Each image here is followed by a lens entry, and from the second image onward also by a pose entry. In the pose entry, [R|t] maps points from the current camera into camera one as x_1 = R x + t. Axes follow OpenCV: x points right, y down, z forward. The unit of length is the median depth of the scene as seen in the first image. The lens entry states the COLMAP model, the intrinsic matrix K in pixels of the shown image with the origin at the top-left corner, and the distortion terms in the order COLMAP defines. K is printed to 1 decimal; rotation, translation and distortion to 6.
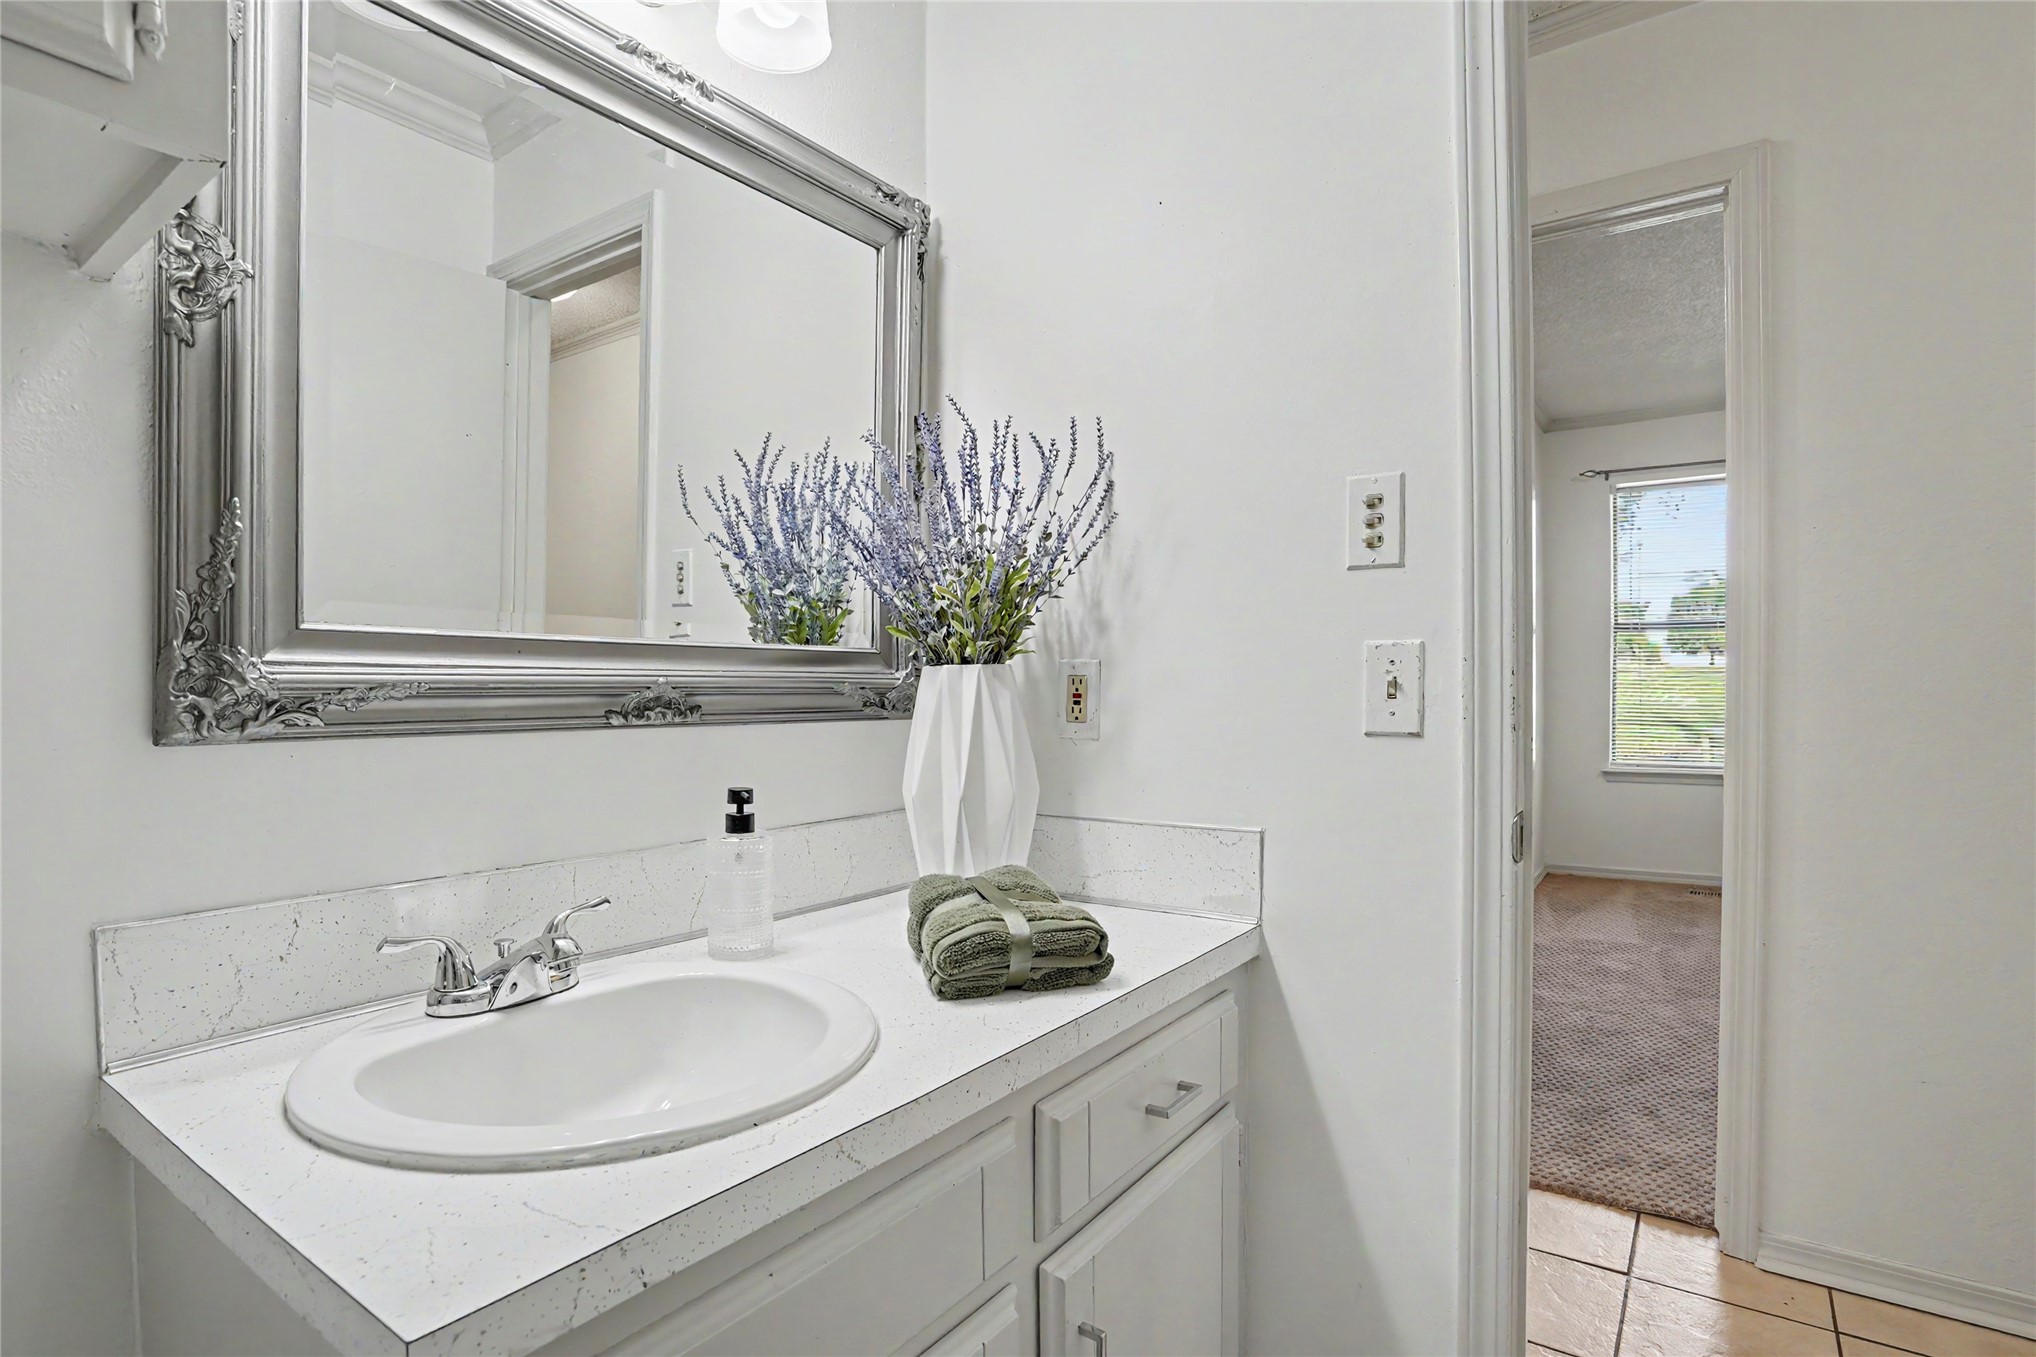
lens RADIAL K [[988.5, 0, 1018.0], [0, 988.5, 678.5], [0, 0, 1]] dist [-0.027045, 0.000583]
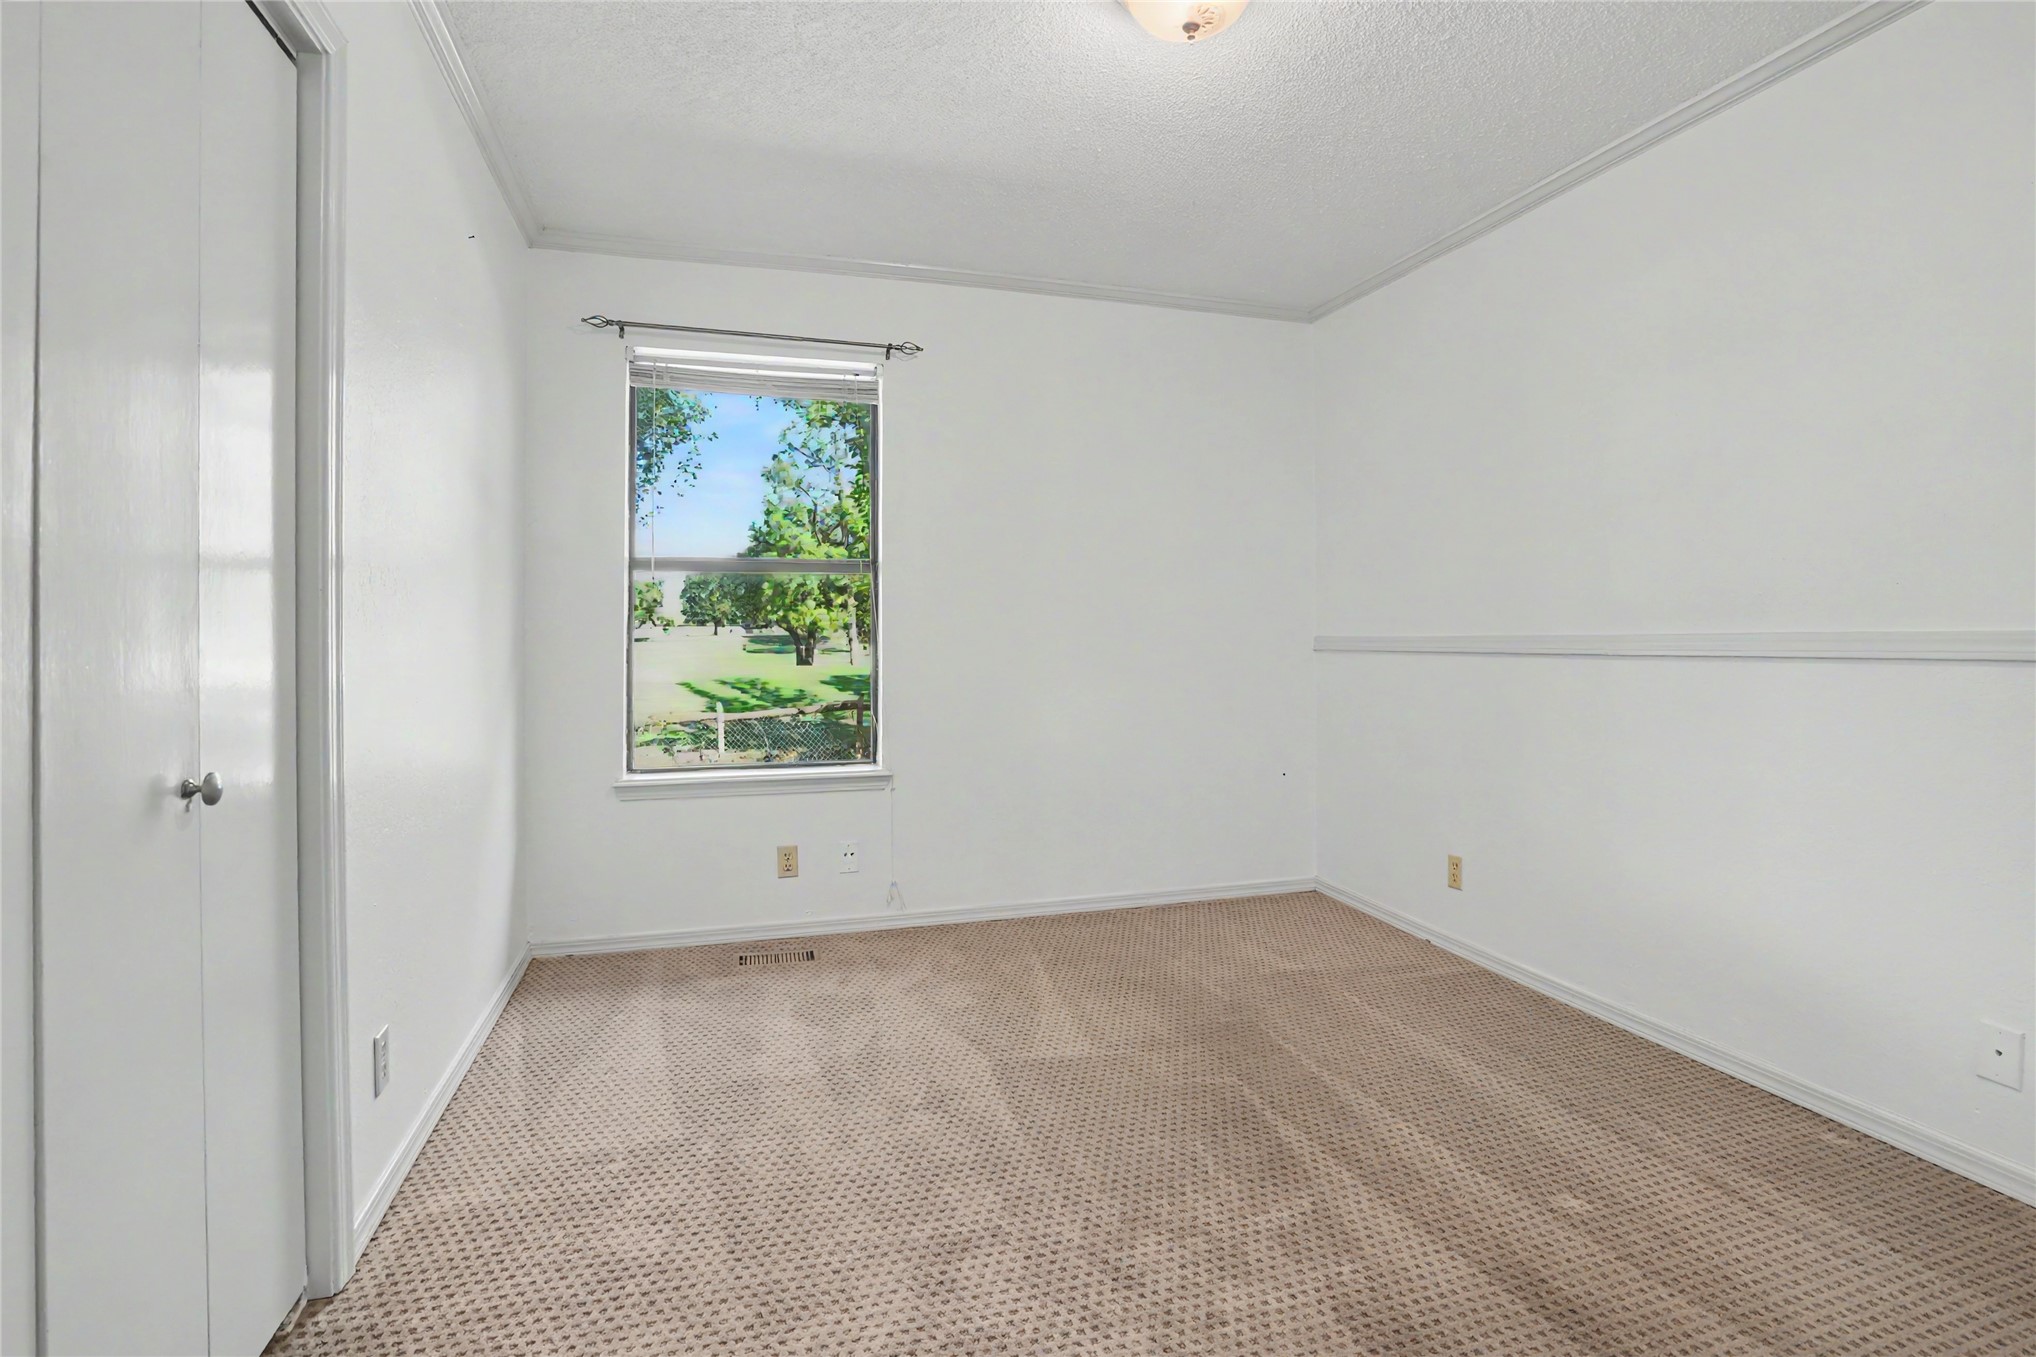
lens RADIAL K [[988.5, 0, 1018.0], [0, 988.5, 678.5], [0, 0, 1]] dist [-0.027045, 0.000583]
pose [[0.609139, -0.021172, 0.792781, 0.244666], [-0.005345, 0.999511, 0.030799, 0.004491], [-0.793045, -0.022998, 0.608728, 0.394246]]
